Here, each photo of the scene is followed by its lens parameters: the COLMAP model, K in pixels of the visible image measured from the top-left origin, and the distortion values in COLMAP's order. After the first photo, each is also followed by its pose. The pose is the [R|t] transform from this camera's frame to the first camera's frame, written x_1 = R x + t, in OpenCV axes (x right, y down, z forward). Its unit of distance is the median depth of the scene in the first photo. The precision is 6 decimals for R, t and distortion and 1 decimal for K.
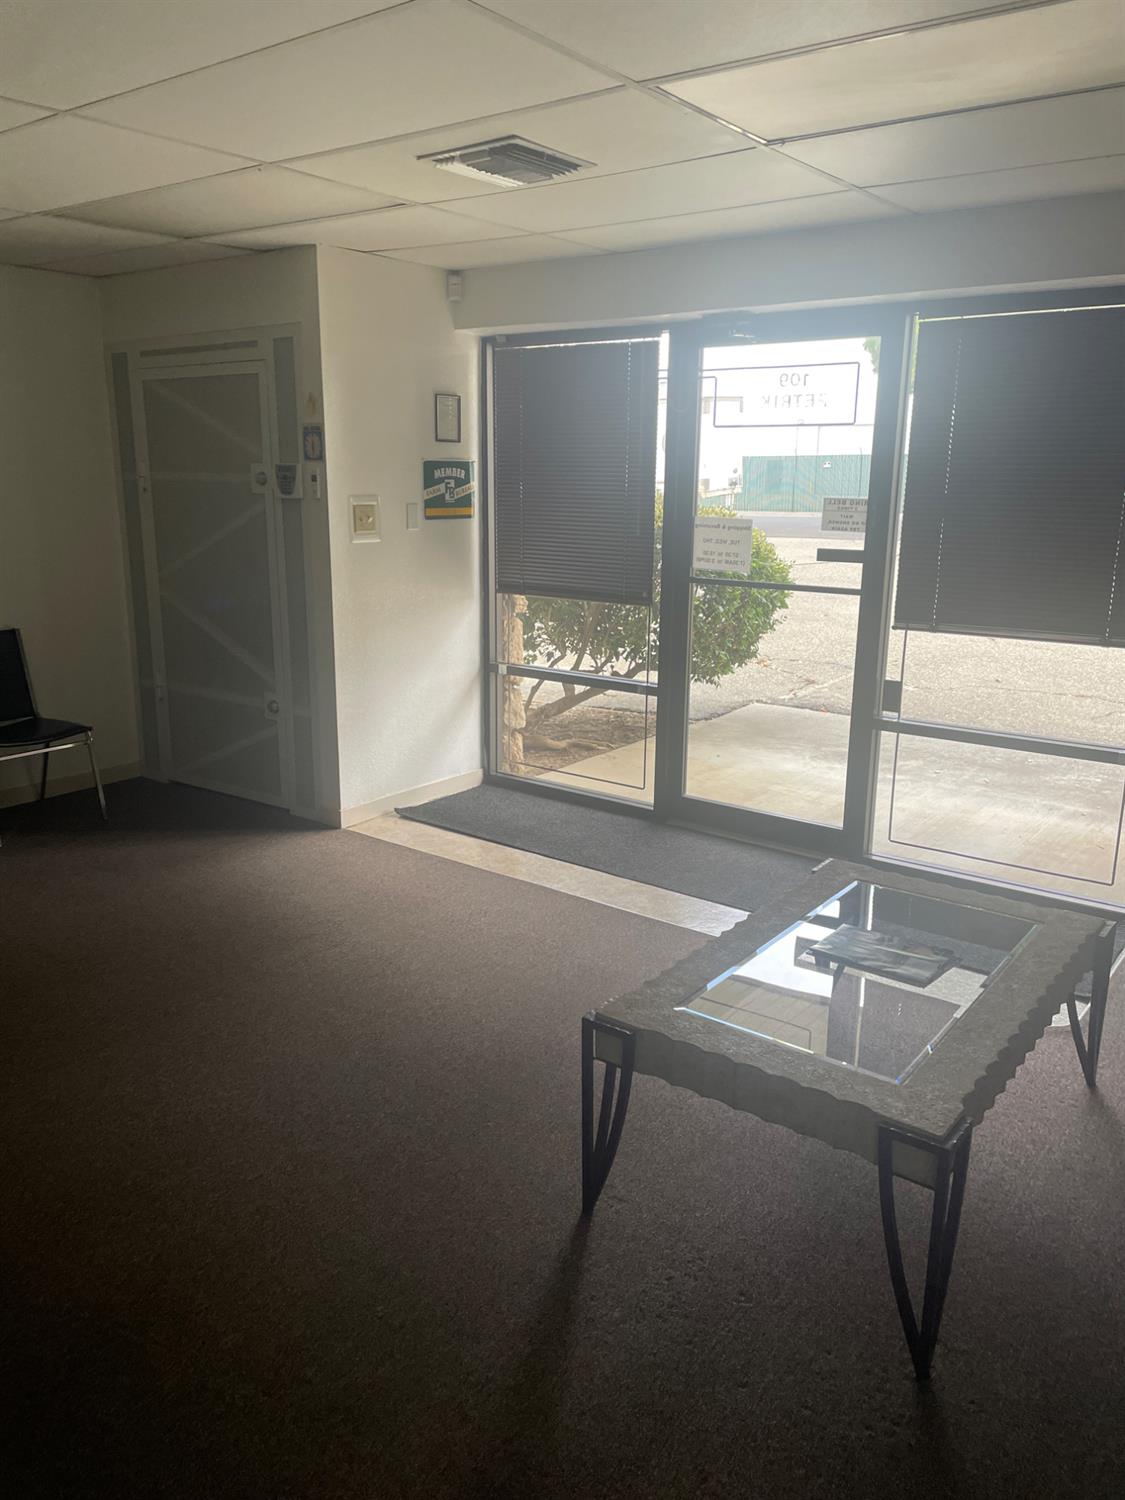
lens RADIAL K [[1130.0, 0, 559.0], [0, 1130.0, 749.2], [0, 0, 1]] dist [0.042809, -0.052025]
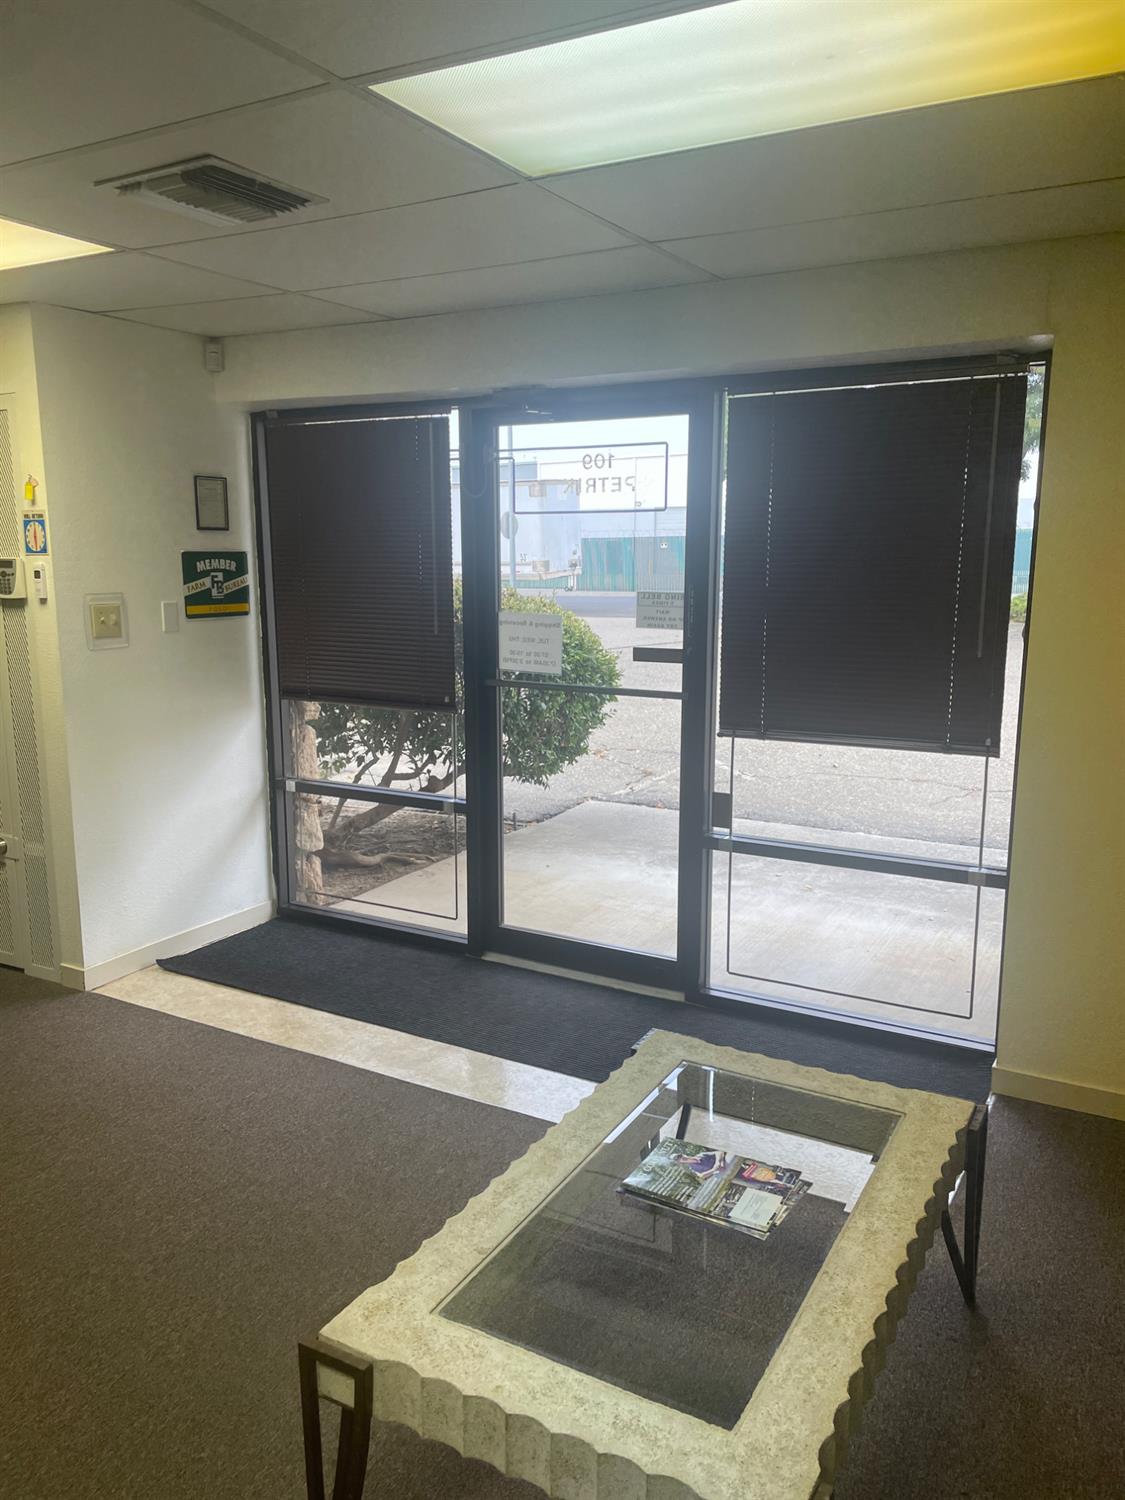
lens RADIAL K [[1130.0, 0, 566.4], [0, 1130.0, 756.2], [0, 0, 1]] dist [0.042809, -0.052025]
pose [[0.990432, -0.032728, 0.134062, 0.048439], [0.040956, 0.997413, -0.059079, -0.036942], [-0.131781, 0.064004, 0.989210, 0.119216]]
